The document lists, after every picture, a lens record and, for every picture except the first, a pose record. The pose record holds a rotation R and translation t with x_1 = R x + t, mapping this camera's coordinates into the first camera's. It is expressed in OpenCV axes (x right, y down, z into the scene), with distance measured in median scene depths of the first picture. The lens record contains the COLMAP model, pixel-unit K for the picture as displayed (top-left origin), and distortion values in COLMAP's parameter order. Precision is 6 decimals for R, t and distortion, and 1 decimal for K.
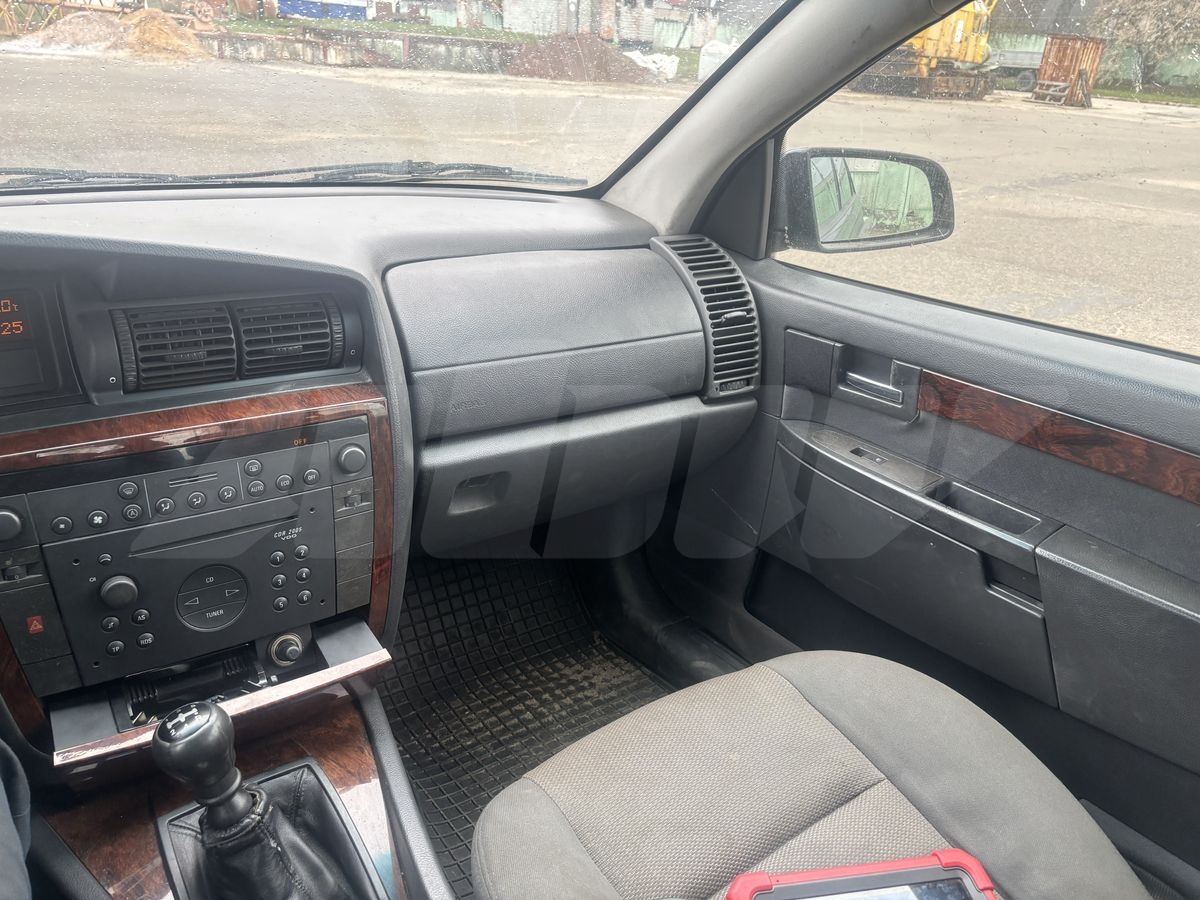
lens RADIAL K [[890.1, 0, 600.0], [0, 890.1, 450.0], [0, 0, 1]] dist [0.035608, -0.053591]
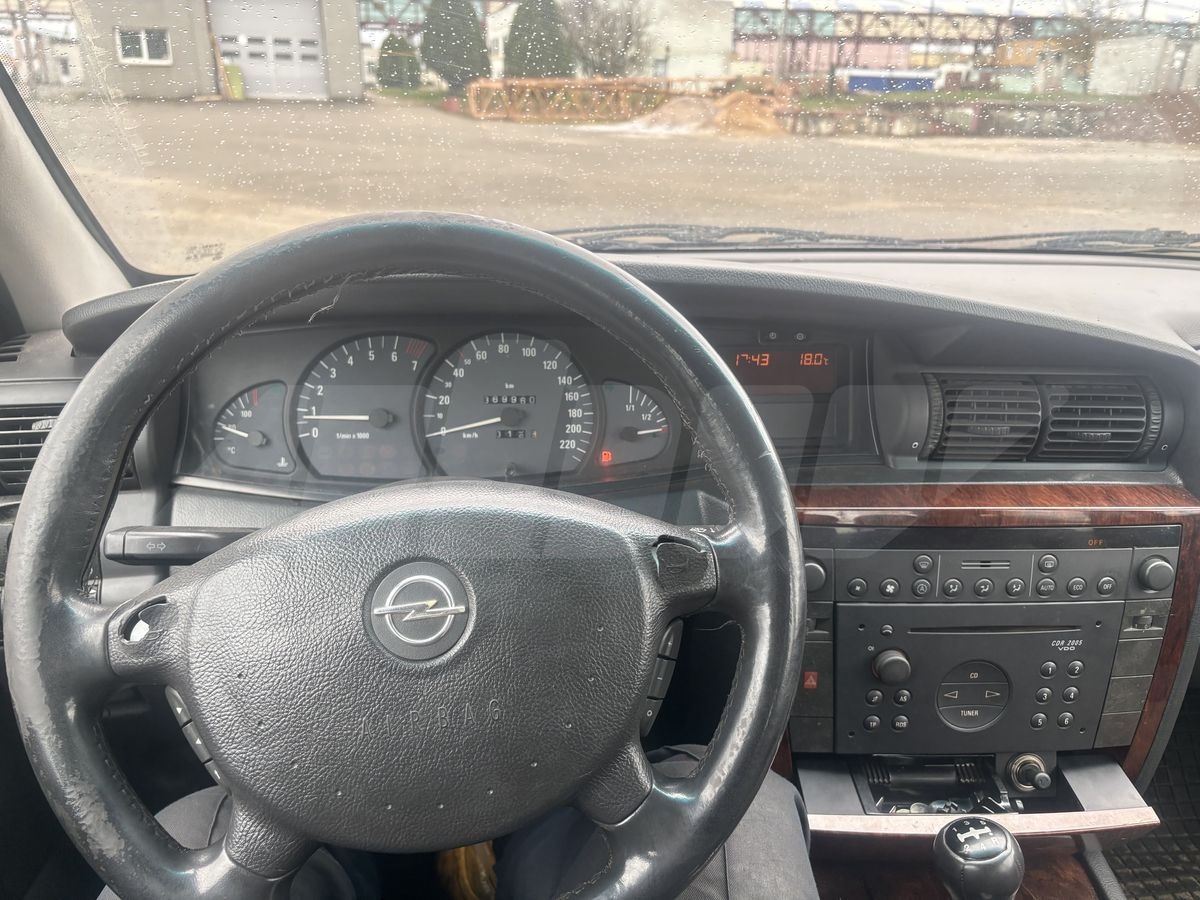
lens RADIAL K [[903.0, 0, 600.0], [0, 903.0, 450.0], [0, 0, 1]] dist [-0.009062, -0.013239]
pose [[0.844182, 0.143732, -0.516428, -0.008991], [-0.180017, 0.983449, -0.020552, 0.000206], [0.504926, 0.110315, 0.856084, 0.000056]]
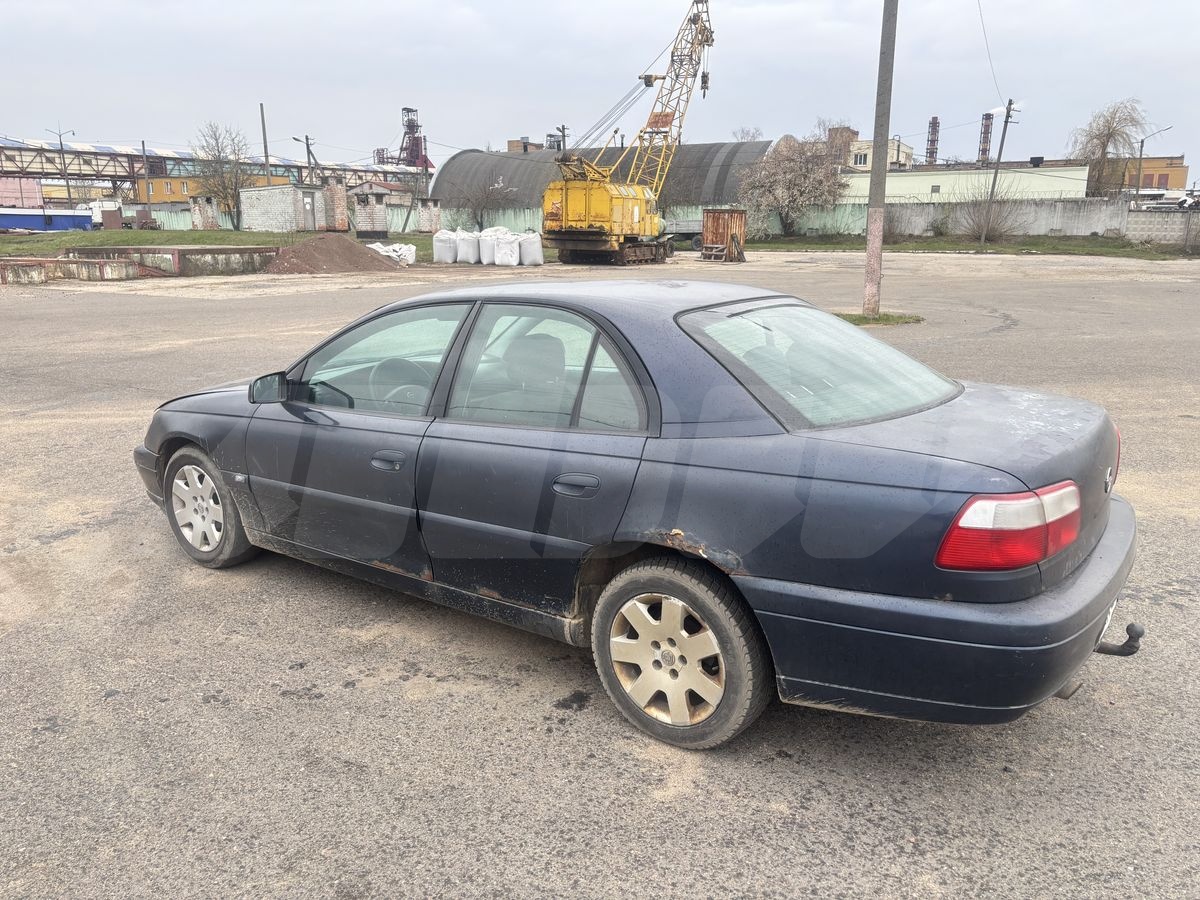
lens RADIAL K [[903.0, 0, 600.0], [0, 903.0, 450.0], [0, 0, 1]] dist [-0.009062, -0.013239]
pose [[0.955772, -0.130445, 0.263599, -0.060763], [0.173914, 0.973443, -0.148869, 0.080744], [-0.237180, 0.188128, 0.953076, -0.283447]]
